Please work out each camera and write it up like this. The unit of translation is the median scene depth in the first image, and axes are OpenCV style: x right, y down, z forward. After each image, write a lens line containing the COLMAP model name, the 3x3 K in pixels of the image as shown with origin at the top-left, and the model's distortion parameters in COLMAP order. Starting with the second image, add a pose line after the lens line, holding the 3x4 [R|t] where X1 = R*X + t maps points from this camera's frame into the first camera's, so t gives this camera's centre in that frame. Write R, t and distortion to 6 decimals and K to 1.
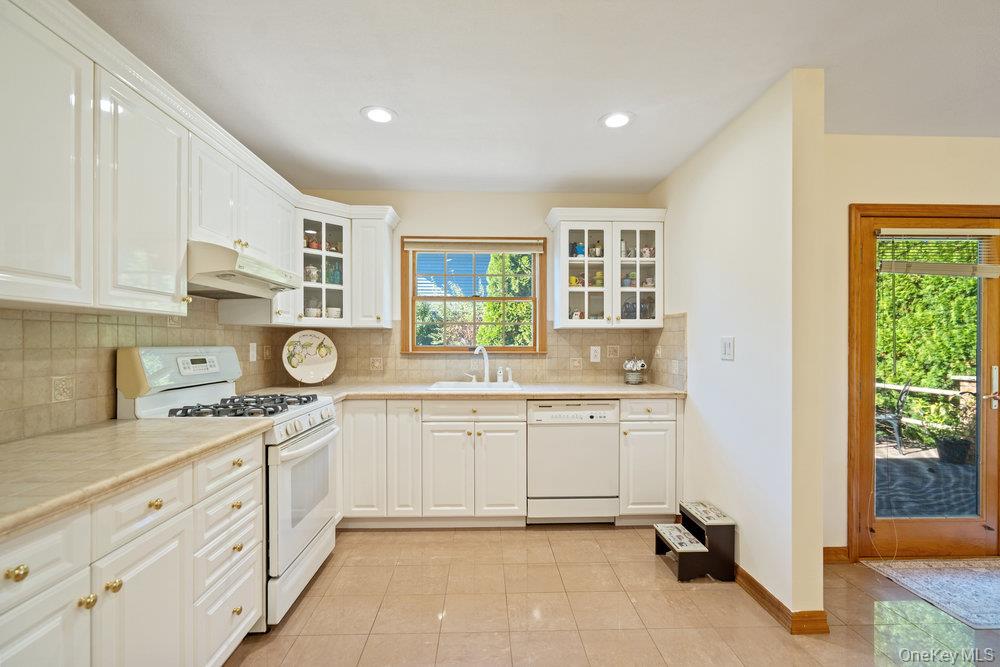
lens RADIAL K [[456.5, 0, 494.6], [0, 456.5, 344.3], [0, 0, 1]] dist [0.003085, 0.000773]
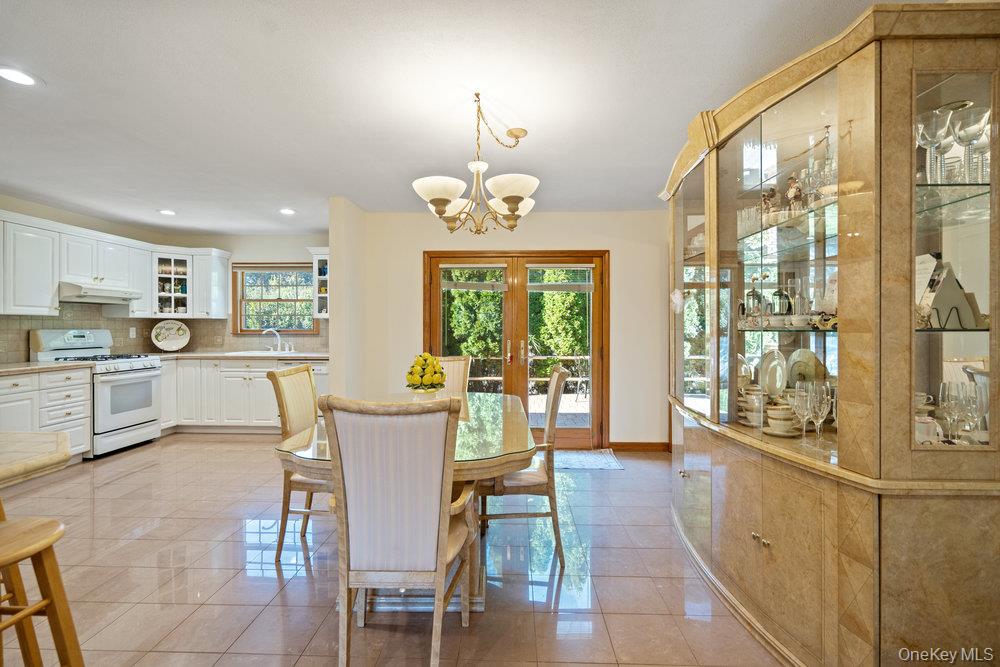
lens RADIAL K [[455.9, 0, 500.5], [0, 455.9, 329.2], [0, 0, 1]] dist [-0.002279, -0.000038]
pose [[0.997789, -0.000893, -0.066462, 0.999344], [0.000978, 0.999999, 0.001250, 0.002597], [0.066461, -0.001313, 0.997788, -0.660442]]
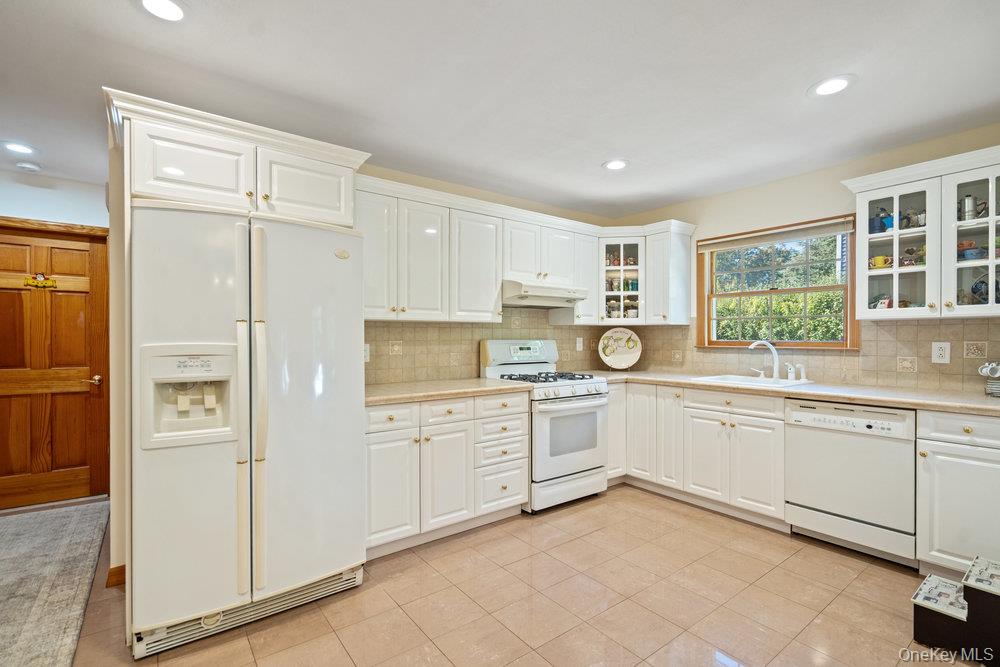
lens RADIAL K [[456.2, 0, 500.4], [0, 456.2, 336.2], [0, 0, 1]] dist [-0.000856, 0.000538]
pose [[0.582639, -0.002568, -0.812727, 0.475552], [-0.003206, 0.999980, -0.005458, 0.000930], [0.812724, 0.005785, 0.582620, -0.029701]]
